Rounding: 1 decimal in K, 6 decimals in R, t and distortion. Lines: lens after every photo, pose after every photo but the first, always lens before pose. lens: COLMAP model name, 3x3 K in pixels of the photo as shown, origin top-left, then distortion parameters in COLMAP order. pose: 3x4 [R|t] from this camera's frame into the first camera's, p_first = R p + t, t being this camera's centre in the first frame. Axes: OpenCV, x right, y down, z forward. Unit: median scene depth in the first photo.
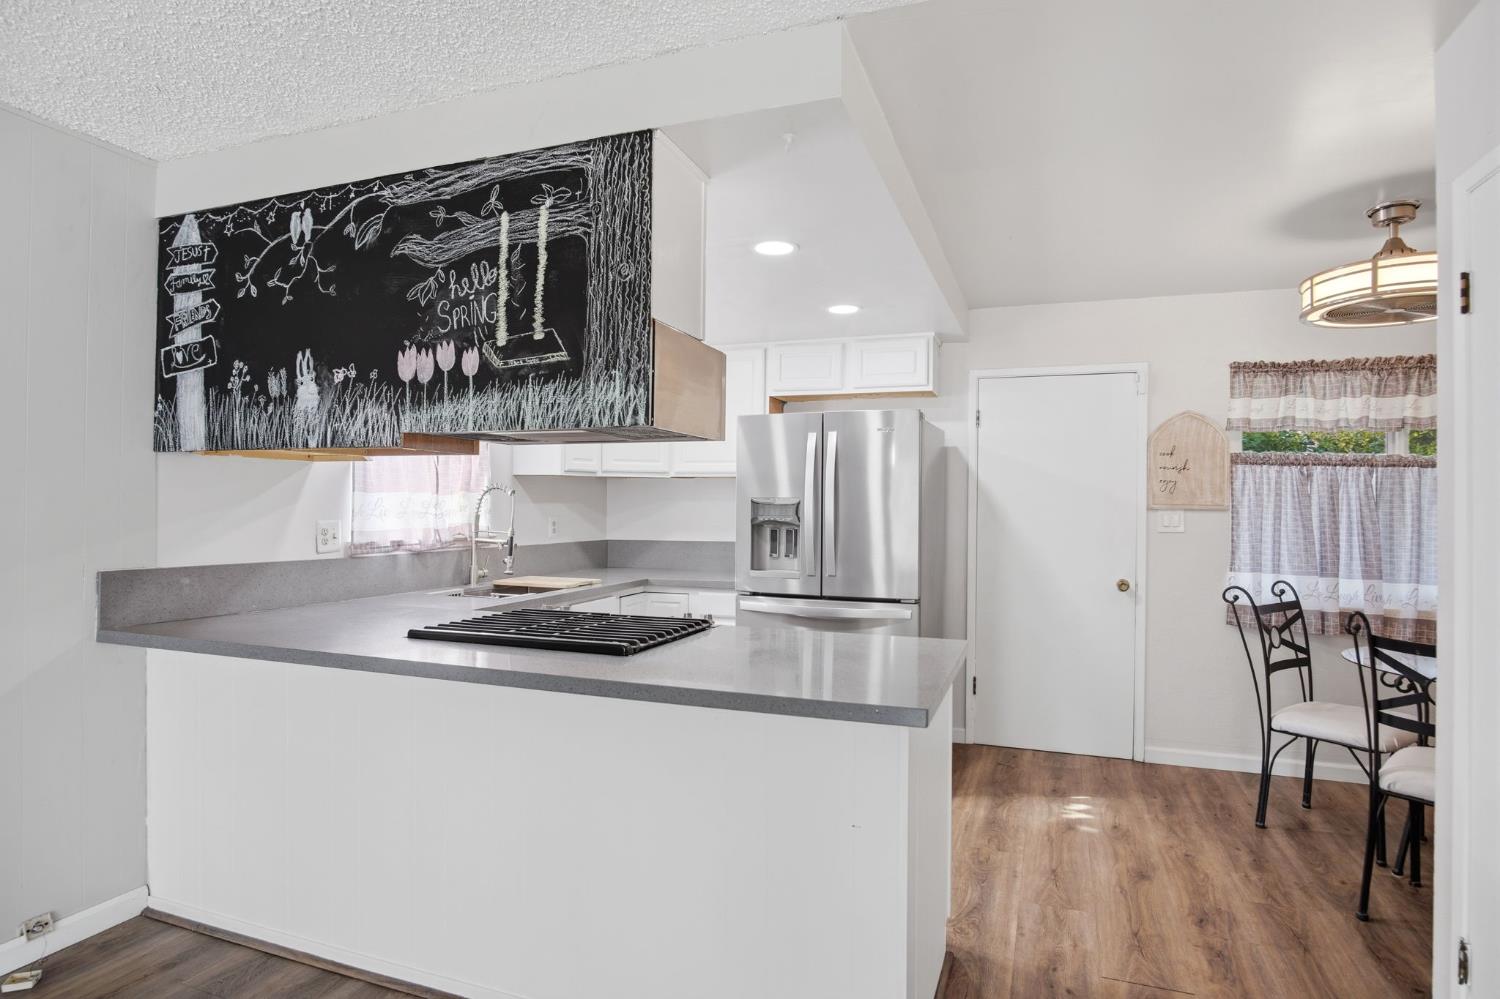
lens RADIAL K [[801.9, 0, 755.4], [0, 801.9, 498.7], [0, 0, 1]] dist [-0.035945, 0.011760]
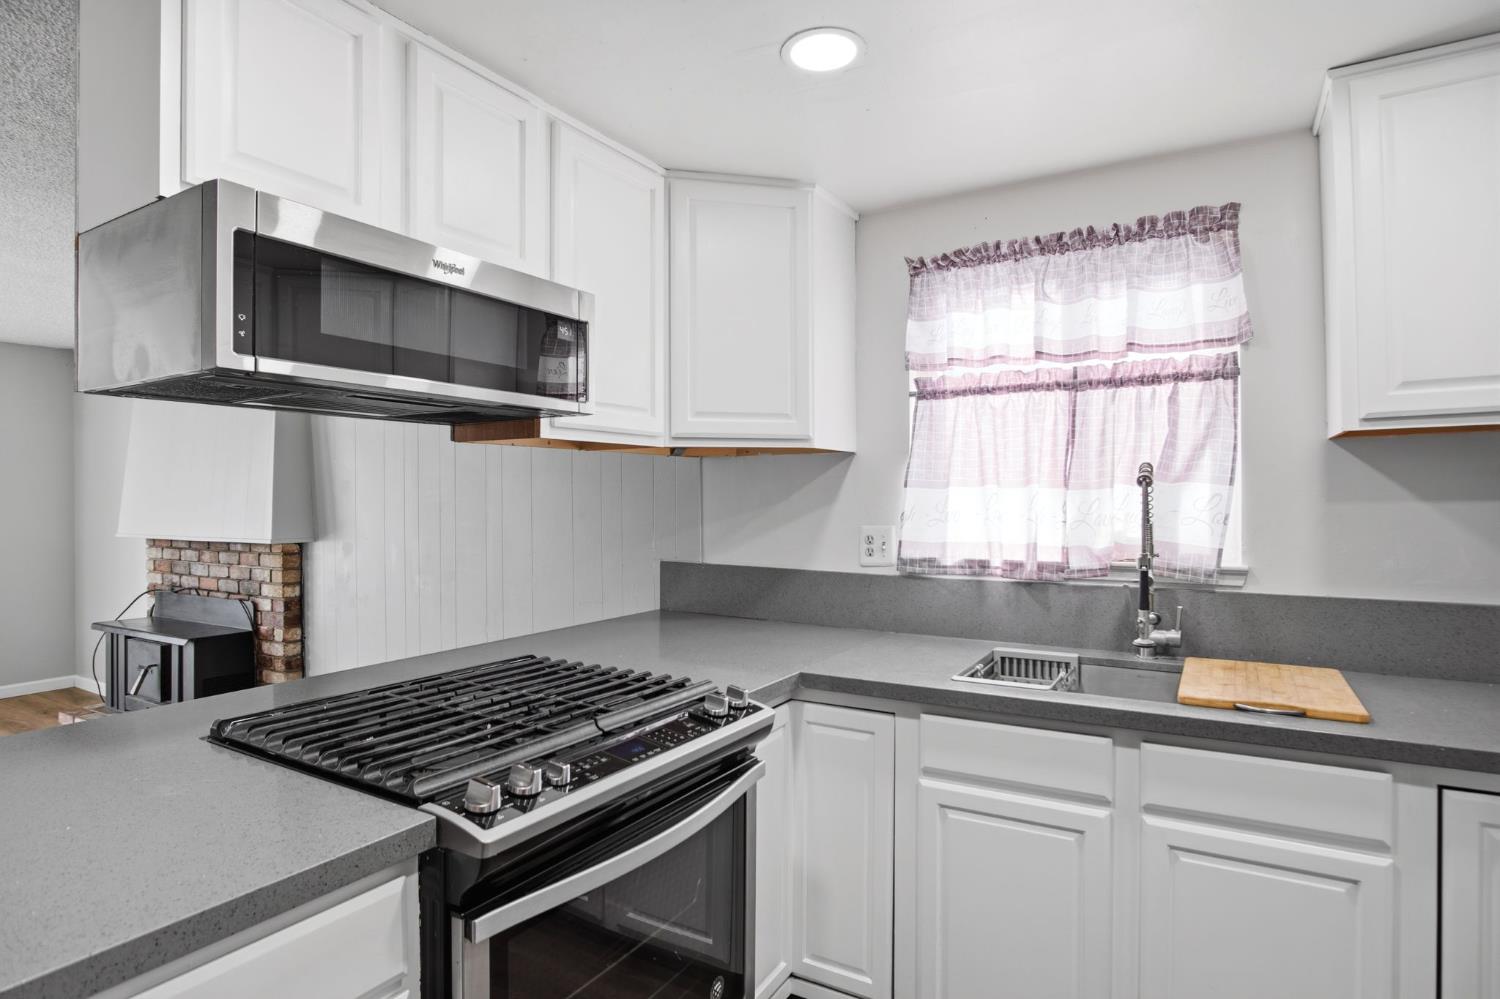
lens RADIAL K [[801.9, 0, 755.4], [0, 801.9, 498.7], [0, 0, 1]] dist [-0.035945, 0.011760]
pose [[-0.180251, -0.007686, -0.983591, 0.330436], [0.008271, 0.999922, -0.009329, 0.009255], [0.983586, -0.009817, -0.180173, 1.301934]]
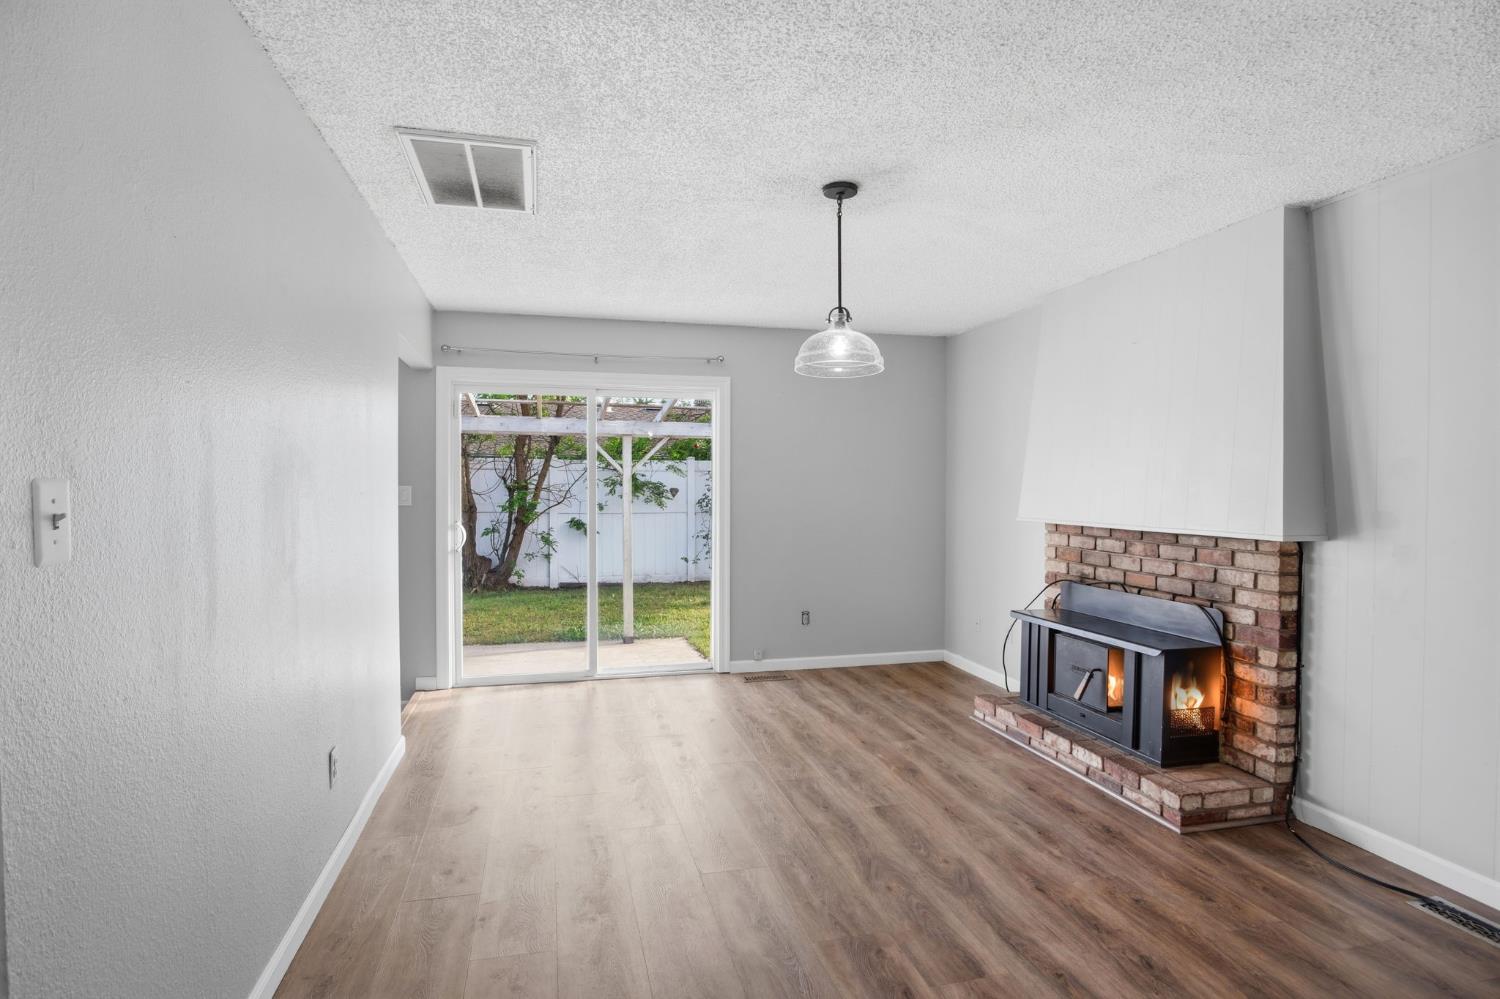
lens RADIAL K [[801.9, 0, 755.4], [0, 801.9, 498.7], [0, 0, 1]] dist [-0.035945, 0.011760]
pose [[-0.820234, -0.000252, -0.572029, 0.294639], [-0.008009, 0.999907, 0.011044, 0.005031], [0.571973, 0.013640, -0.820159, 0.605437]]
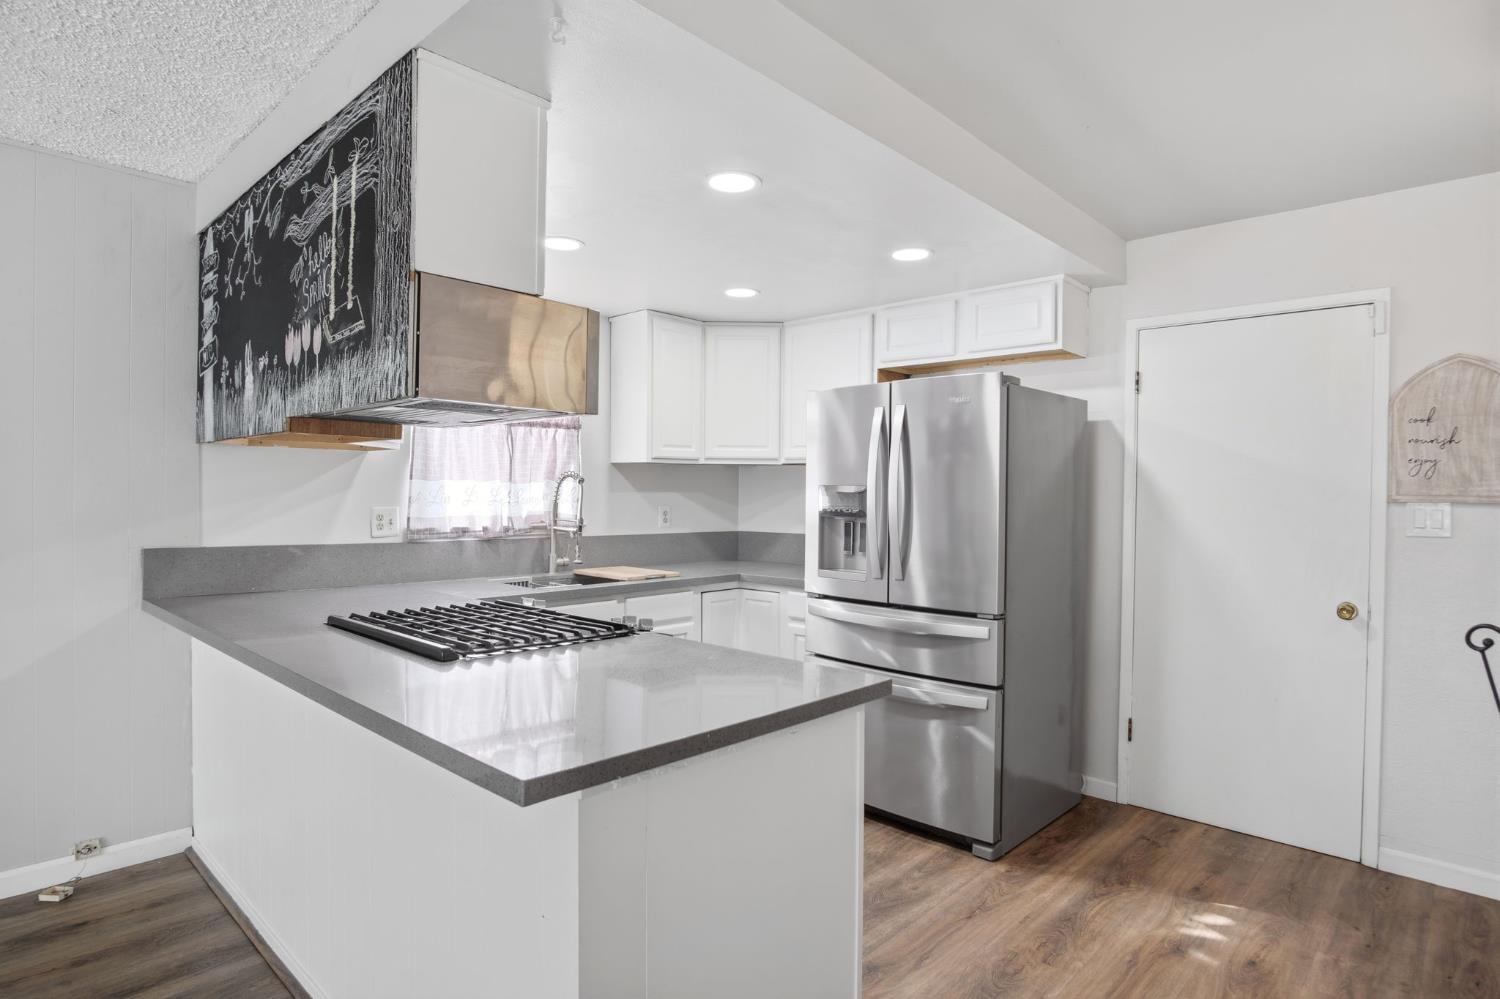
lens RADIAL K [[801.9, 0, 755.4], [0, 801.9, 498.7], [0, 0, 1]] dist [-0.035945, 0.011760]
pose [[0.923173, 0.005092, -0.384352, 0.410276], [-0.001331, 0.999949, 0.010051, 0.006846], [0.384383, -0.008767, 0.923132, 0.271231]]
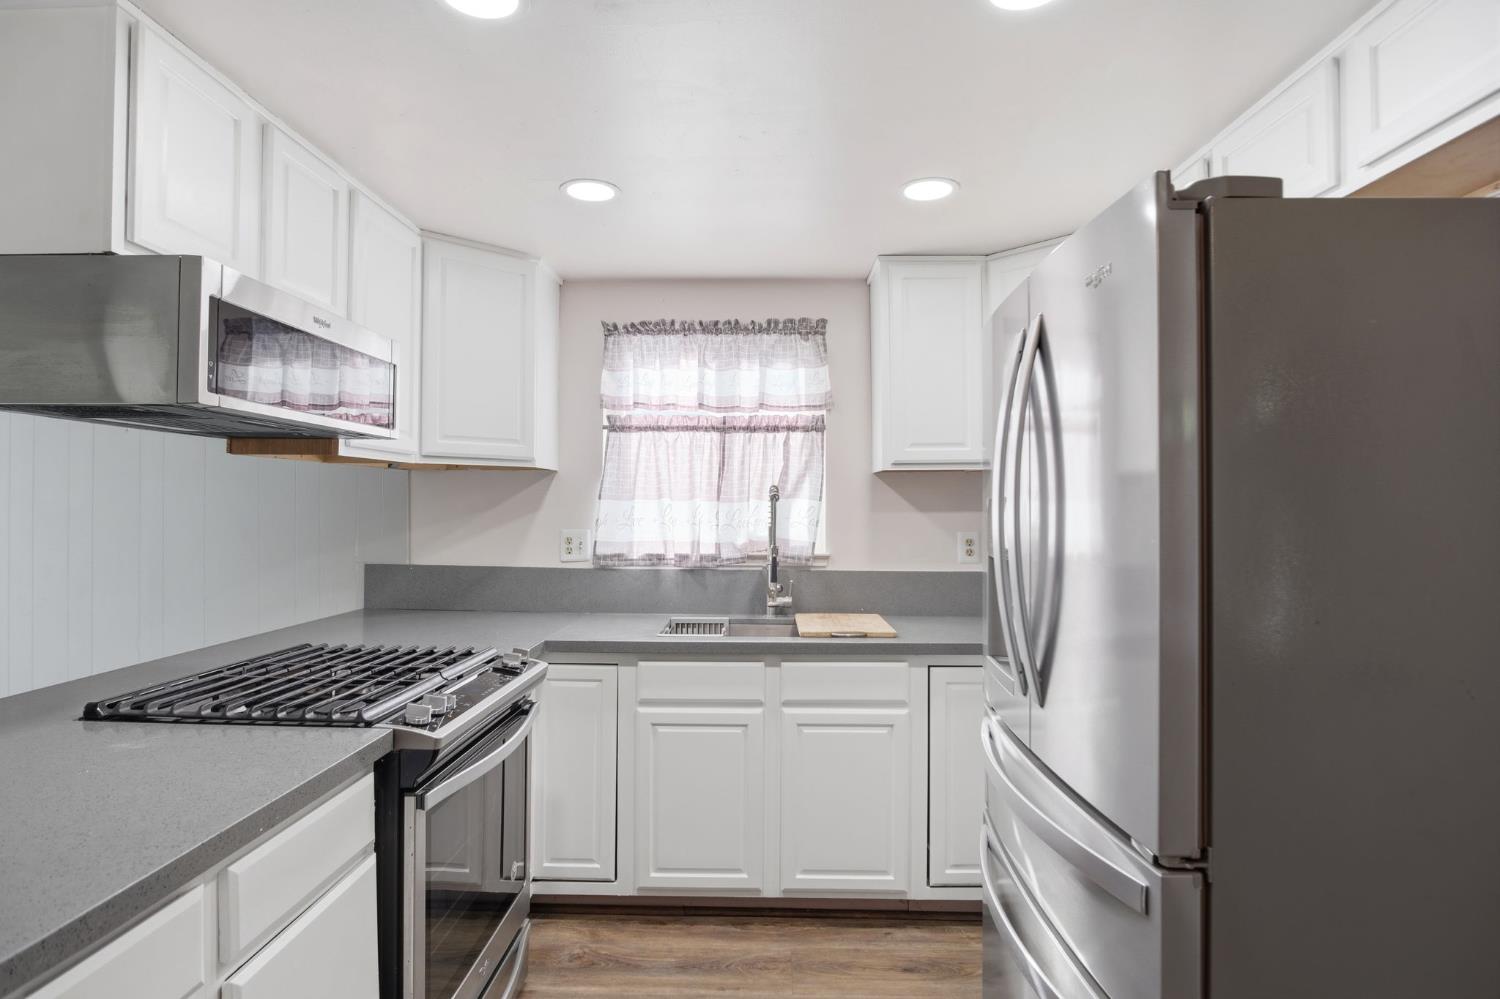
lens RADIAL K [[801.9, 0, 755.4], [0, 801.9, 498.7], [0, 0, 1]] dist [-0.035945, 0.011760]
pose [[0.328291, -0.016964, -0.944424, 0.602809], [0.005080, 0.999856, -0.016194, 0.008375], [0.944563, 0.000519, 0.328330, 1.125104]]
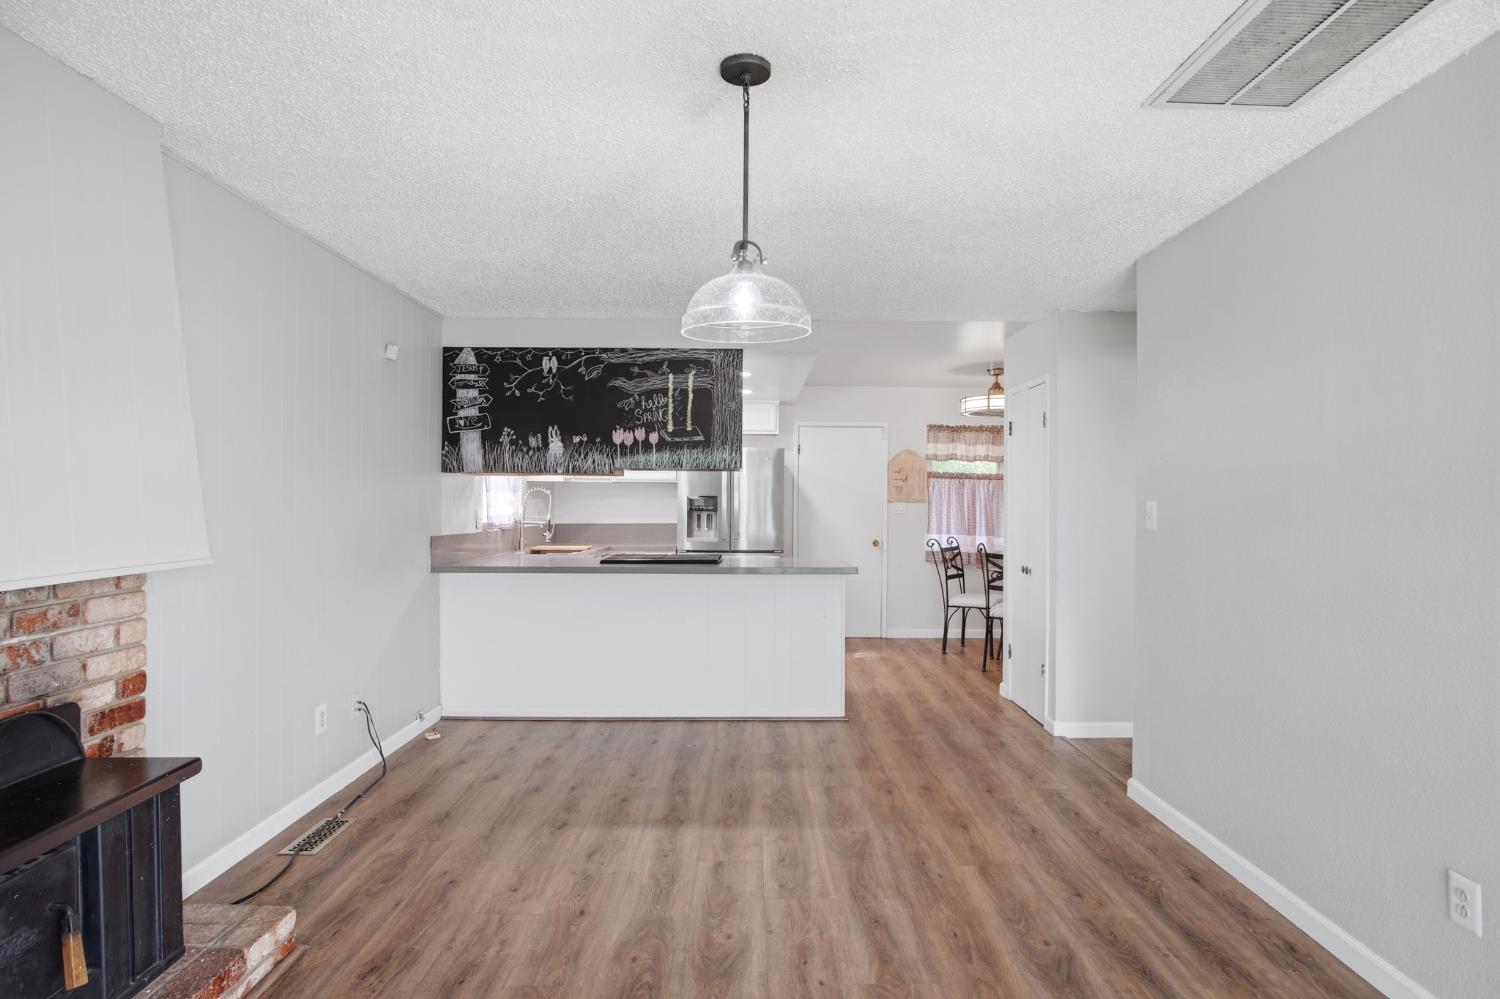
lens RADIAL K [[801.9, 0, 755.4], [0, 801.9, 498.7], [0, 0, 1]] dist [-0.035945, 0.011760]
pose [[0.934704, -0.002616, 0.355417, -0.751642], [0.000100, 0.999975, 0.007097, -0.010858], [-0.355427, -0.006599, 0.934681, -1.039906]]
